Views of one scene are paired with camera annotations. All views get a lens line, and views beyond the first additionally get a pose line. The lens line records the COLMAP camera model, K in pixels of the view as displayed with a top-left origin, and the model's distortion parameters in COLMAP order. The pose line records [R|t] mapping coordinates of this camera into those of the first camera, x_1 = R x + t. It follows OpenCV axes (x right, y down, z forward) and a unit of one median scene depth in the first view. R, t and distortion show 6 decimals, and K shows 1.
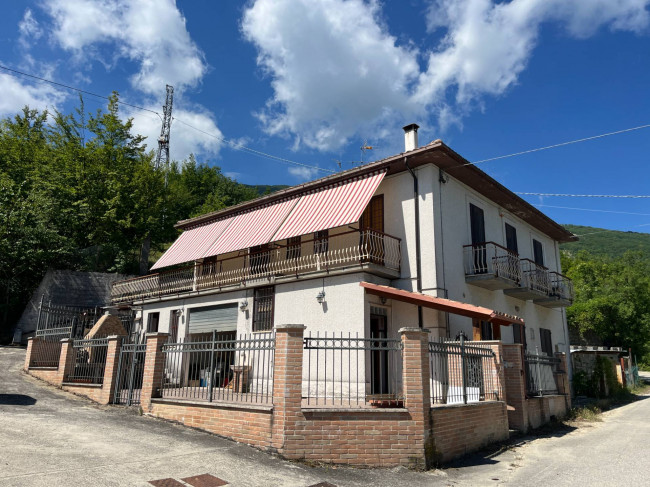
lens RADIAL K [[489.0, 0, 329.0], [0, 489.0, 243.9], [0, 0, 1]] dist [0.086003, -0.114190]
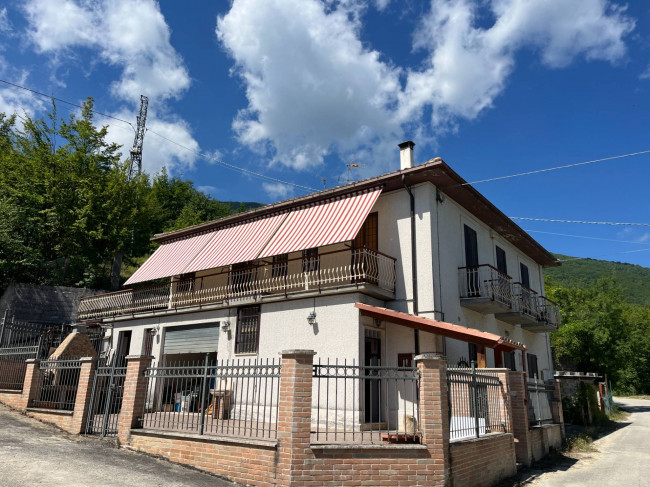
lens RADIAL K [[489.0, 0, 329.0], [0, 489.0, 243.9], [0, 0, 1]] dist [0.086003, -0.114190]
pose [[0.997565, 0.028311, 0.063731, -0.043276], [-0.025847, 0.998899, -0.039152, 0.001658], [-0.064769, 0.037409, 0.997199, 0.042992]]
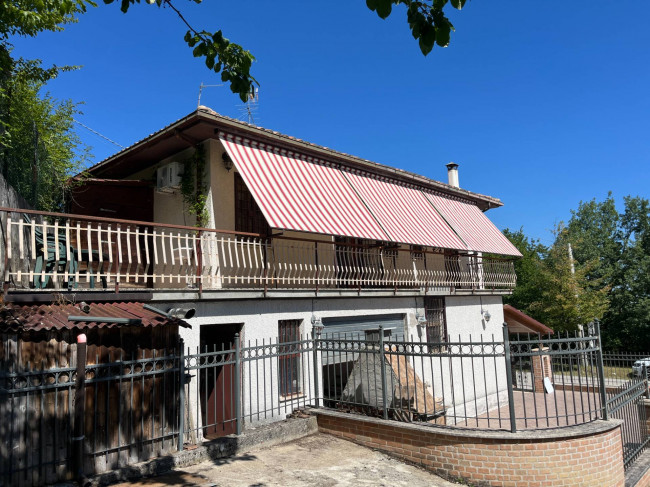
lens RADIAL K [[489.0, 0, 329.0], [0, 489.0, 243.9], [0, 0, 1]] dist [0.086003, -0.114190]
pose [[0.039931, 0.113629, 0.992720, -0.977253], [-0.211083, 0.972050, -0.102773, 0.125897], [-0.976652, -0.205443, 0.062800, 1.161429]]
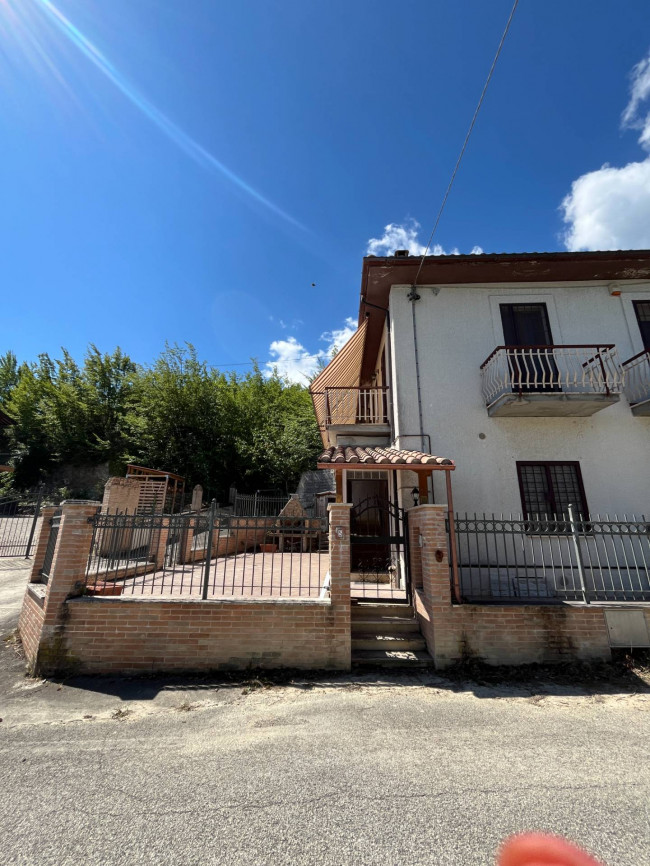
lens RADIAL K [[351.9, 0, 324.7], [0, 351.9, 456.5], [0, 0, 1]] dist [-0.002041, 0.000261]
pose [[0.619433, -0.212235, -0.755816, 0.457873], [0.192076, 0.974474, -0.116218, 0.131136], [0.761189, -0.073185, 0.644387, 0.488754]]
